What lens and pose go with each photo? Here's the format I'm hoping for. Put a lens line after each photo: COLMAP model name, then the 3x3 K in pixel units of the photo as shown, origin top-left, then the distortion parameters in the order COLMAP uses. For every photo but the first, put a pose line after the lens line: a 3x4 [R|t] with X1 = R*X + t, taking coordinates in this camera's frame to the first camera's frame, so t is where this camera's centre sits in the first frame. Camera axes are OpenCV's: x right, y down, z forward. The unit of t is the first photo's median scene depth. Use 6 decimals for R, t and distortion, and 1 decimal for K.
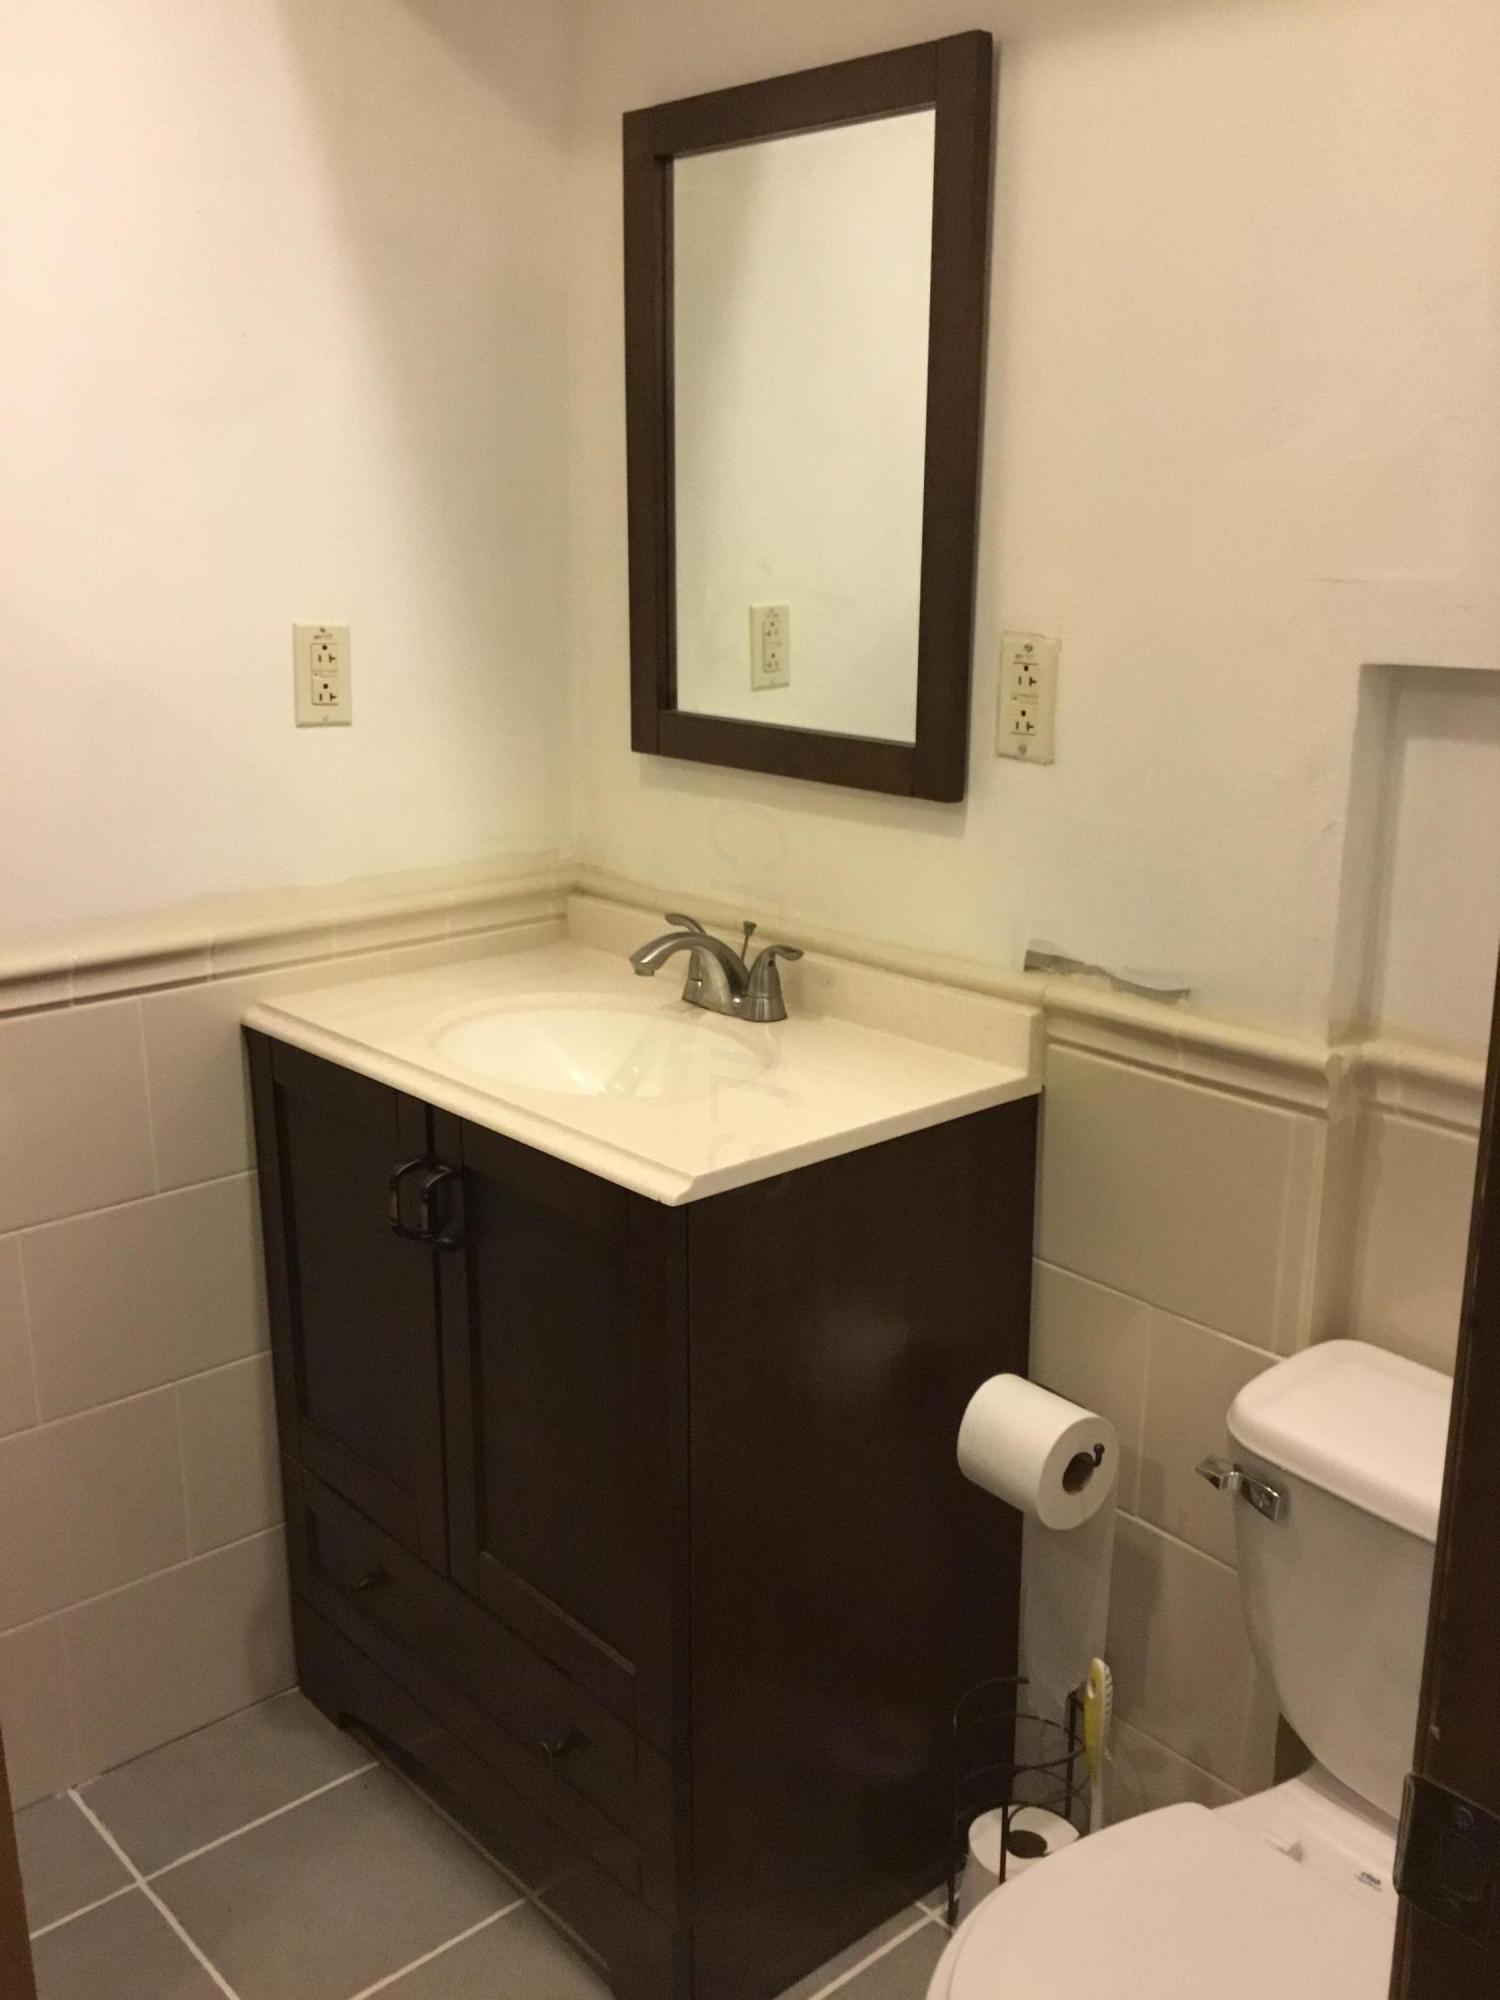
lens RADIAL K [[1821.3, 0, 750.0], [0, 1821.3, 1000.0], [0, 0, 1]] dist [0.112792, -0.223868]
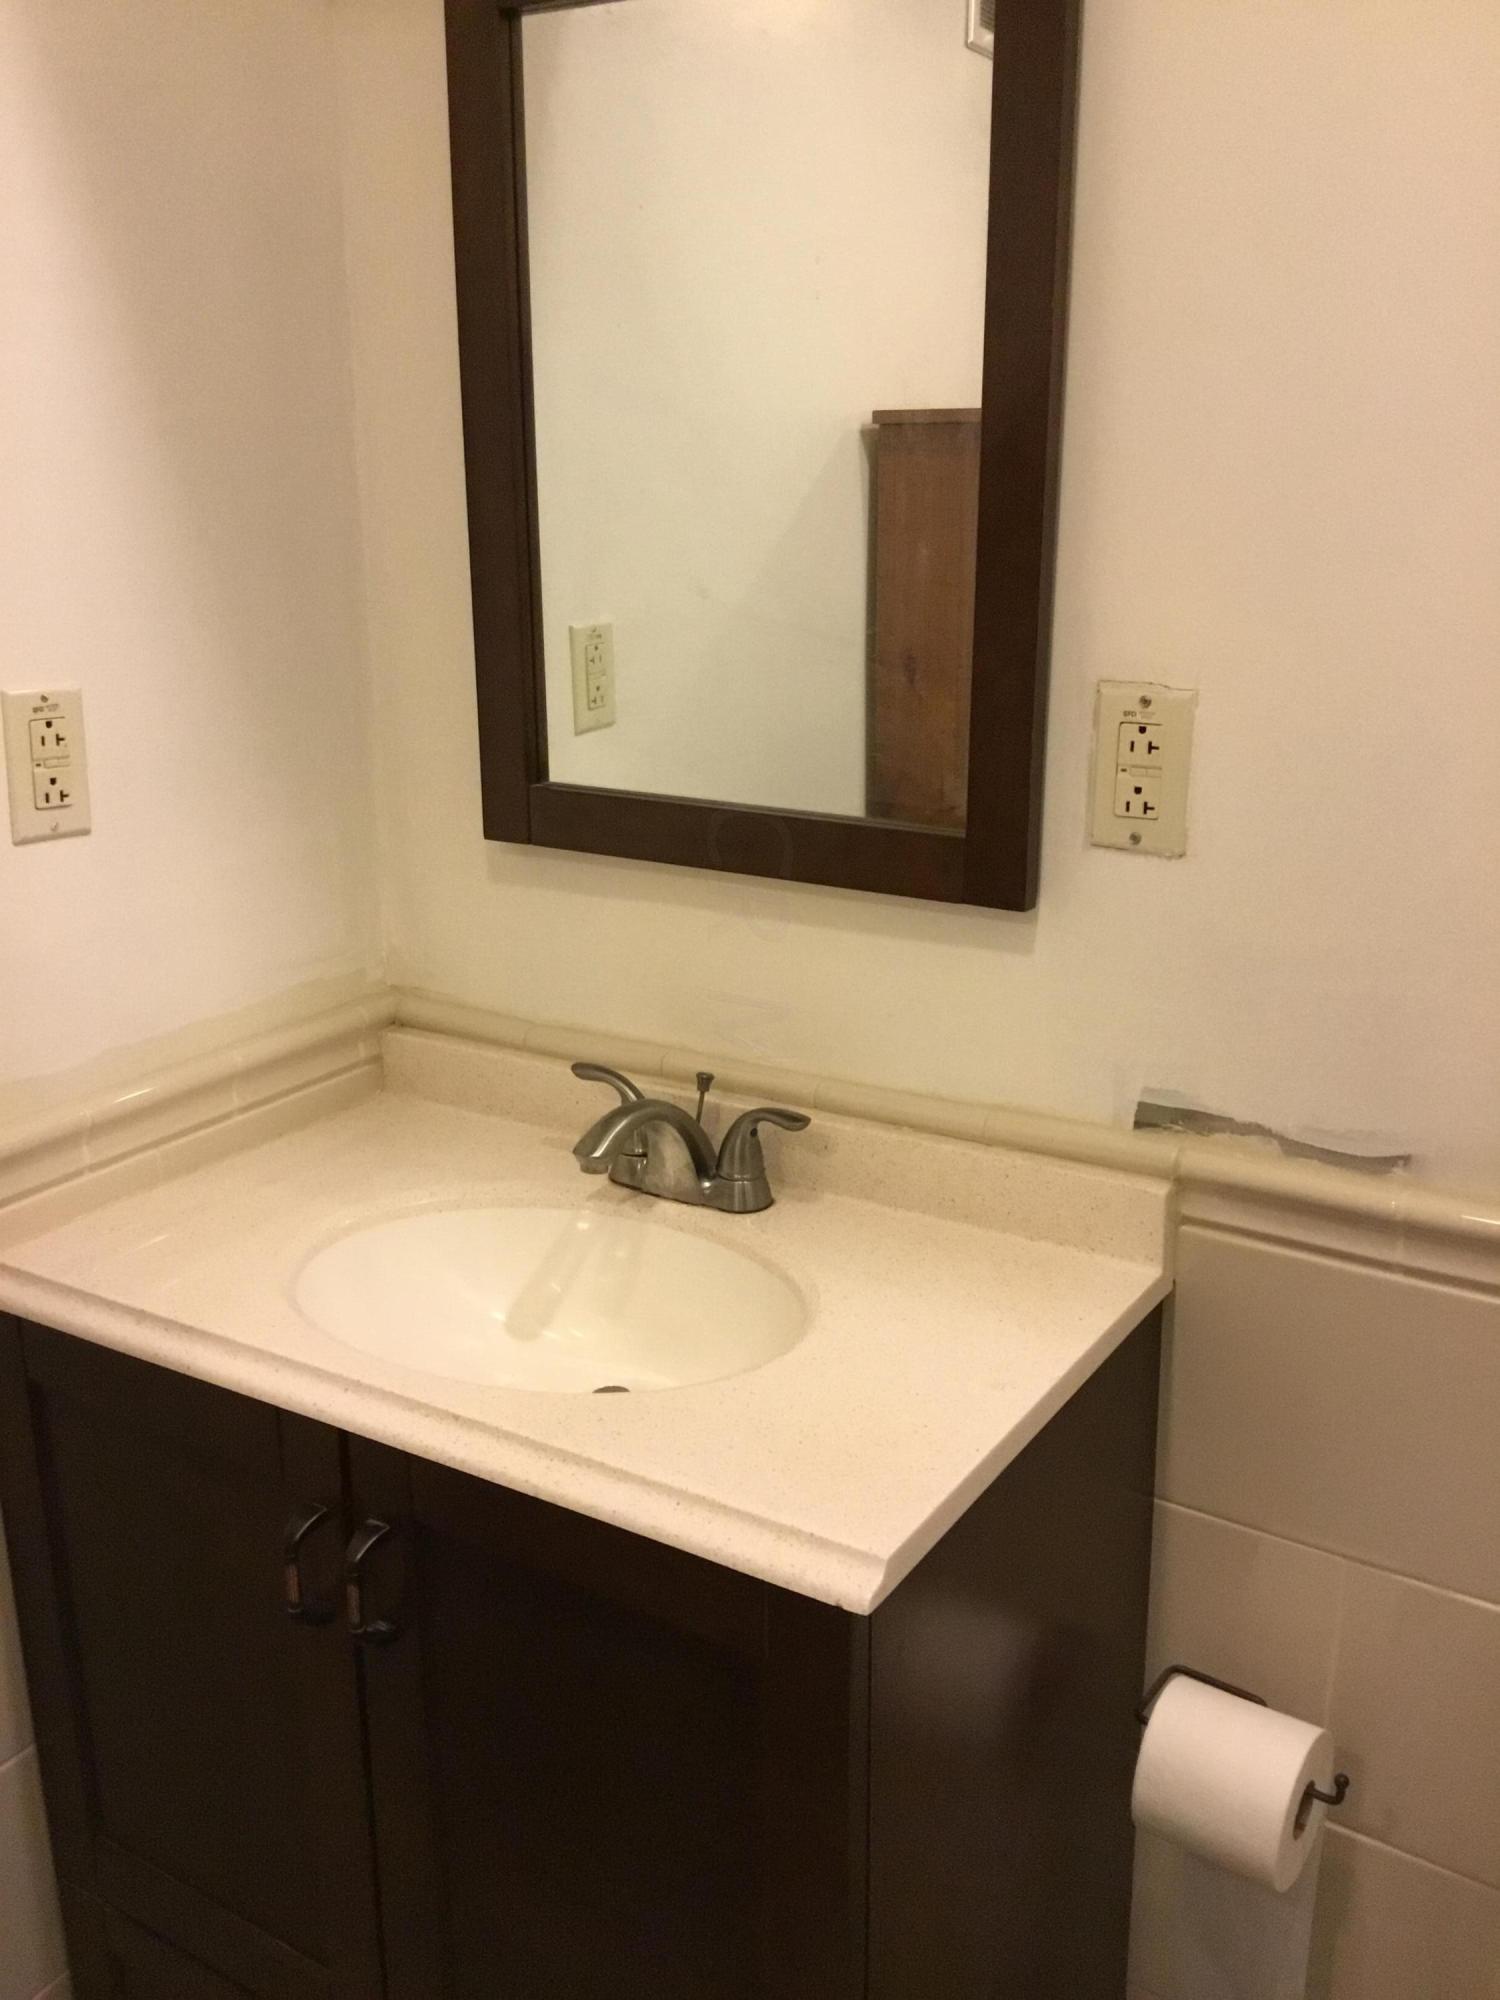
lens RADIAL K [[1821.3, 0, 750.0], [0, 1821.3, 1000.0], [0, 0, 1]] dist [0.112792, -0.223868]
pose [[0.960730, -0.085592, 0.263953, -0.177637], [0.079630, 0.996271, 0.033228, -0.096942], [-0.265812, -0.010905, 0.963963, 0.293692]]
